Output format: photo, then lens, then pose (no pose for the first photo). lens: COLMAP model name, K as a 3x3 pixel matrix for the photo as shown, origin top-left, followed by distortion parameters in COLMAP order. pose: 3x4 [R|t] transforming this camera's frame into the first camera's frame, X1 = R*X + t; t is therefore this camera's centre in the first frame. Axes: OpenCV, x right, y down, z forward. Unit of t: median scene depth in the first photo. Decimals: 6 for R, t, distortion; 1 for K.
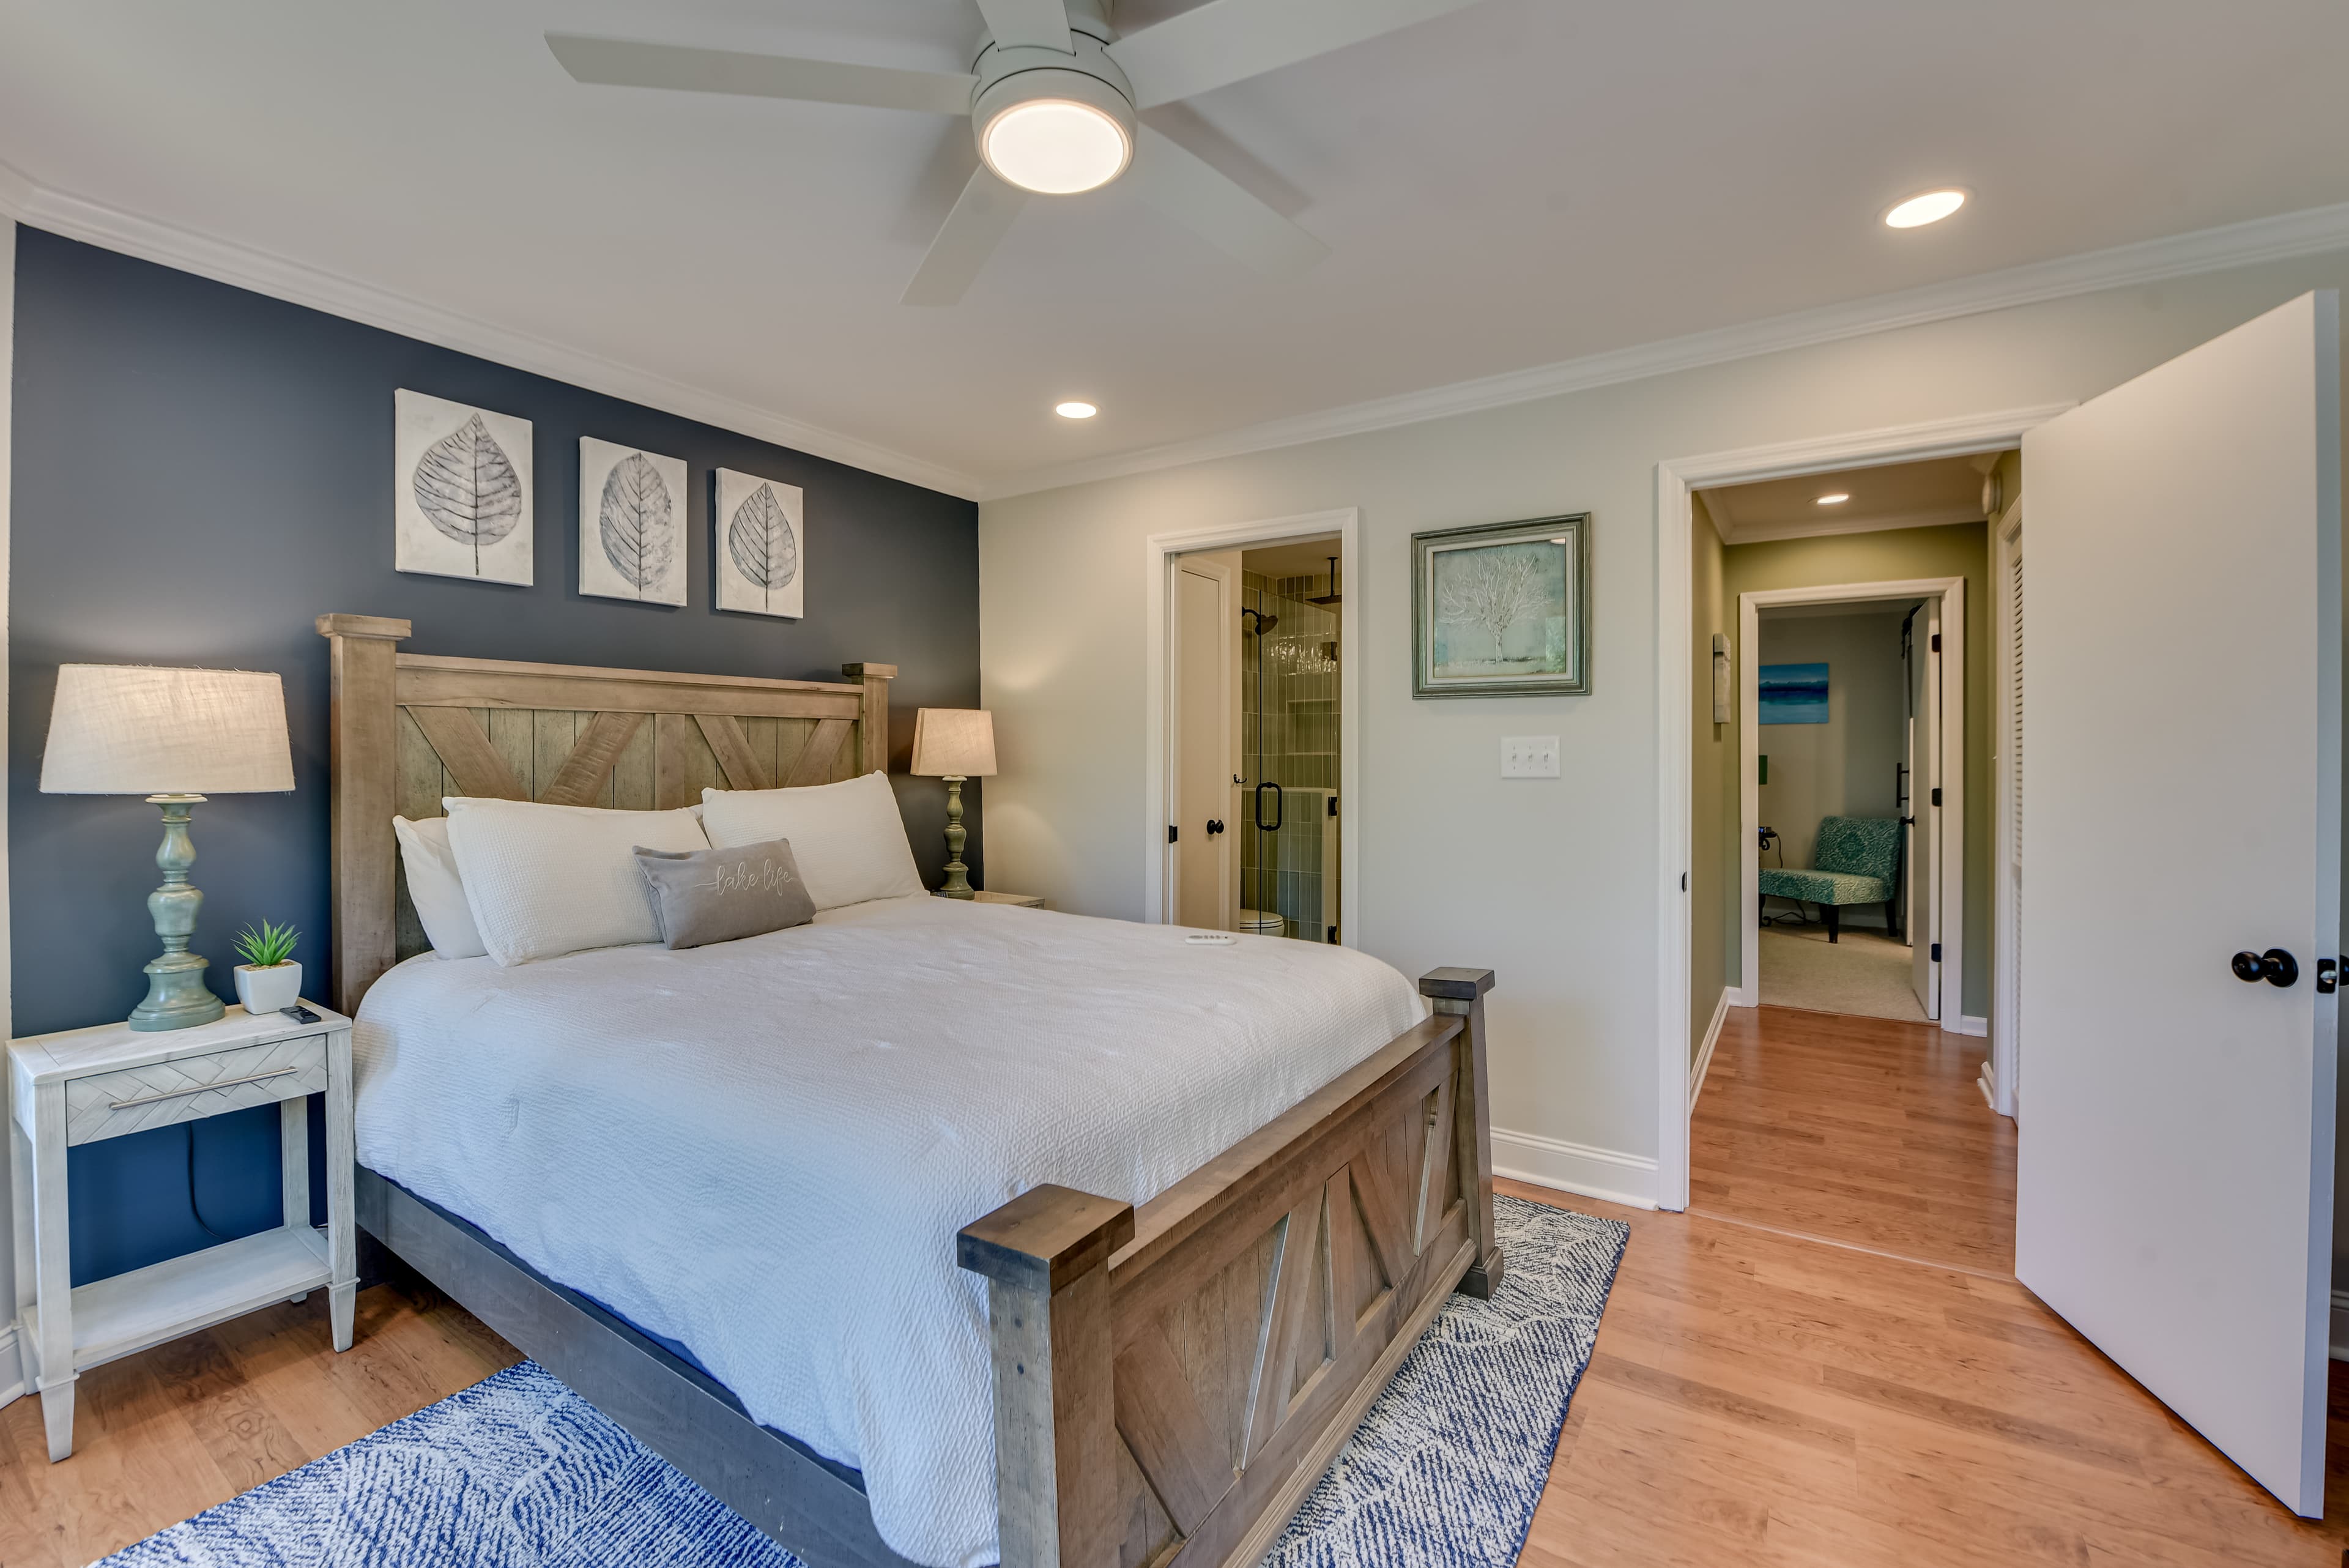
lens RADIAL K [[958.2, 0, 1163.1], [0, 958.2, 762.9], [0, 0, 1]] dist [-0.017403, -0.002406]
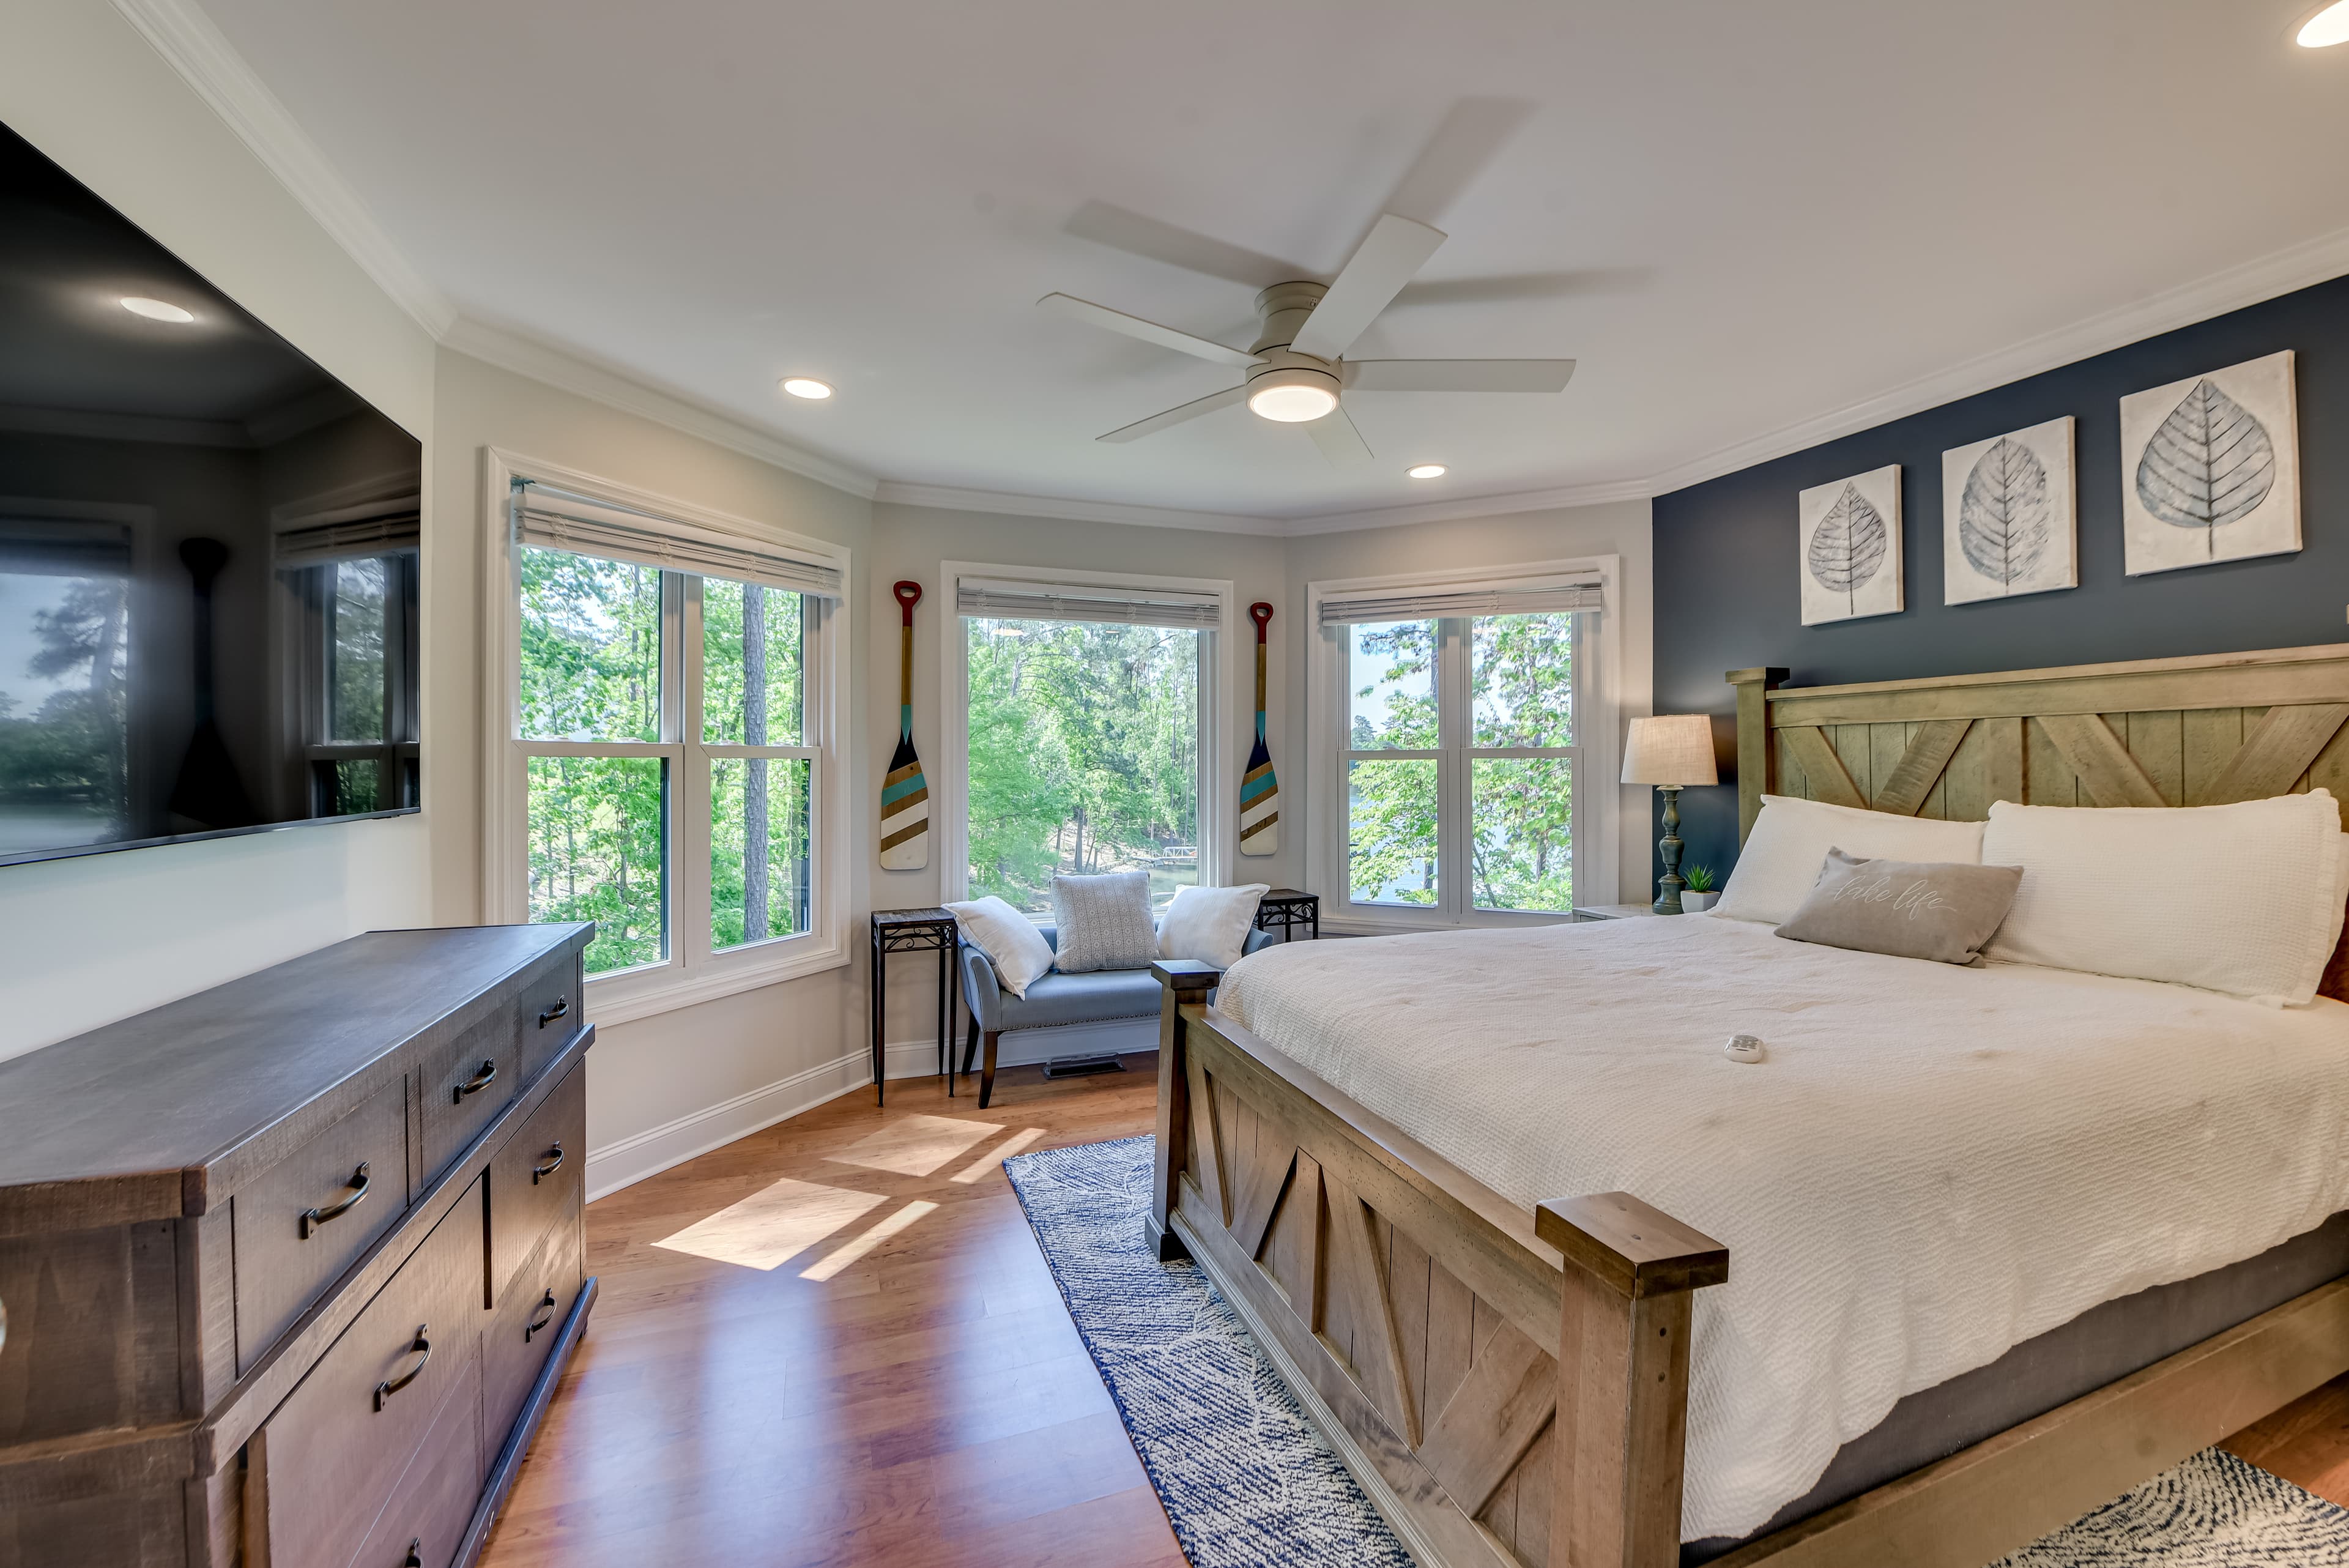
lens RADIAL K [[909.1, 0, 1172.9], [0, 909.1, 773.1], [0, 0, 1]] dist [-0.001423, -0.000211]
pose [[-0.573206, 0.009777, -0.819353, 0.686182], [-0.003616, 0.999889, 0.014460, -0.009013], [0.819403, 0.011251, -0.573107, 0.903947]]
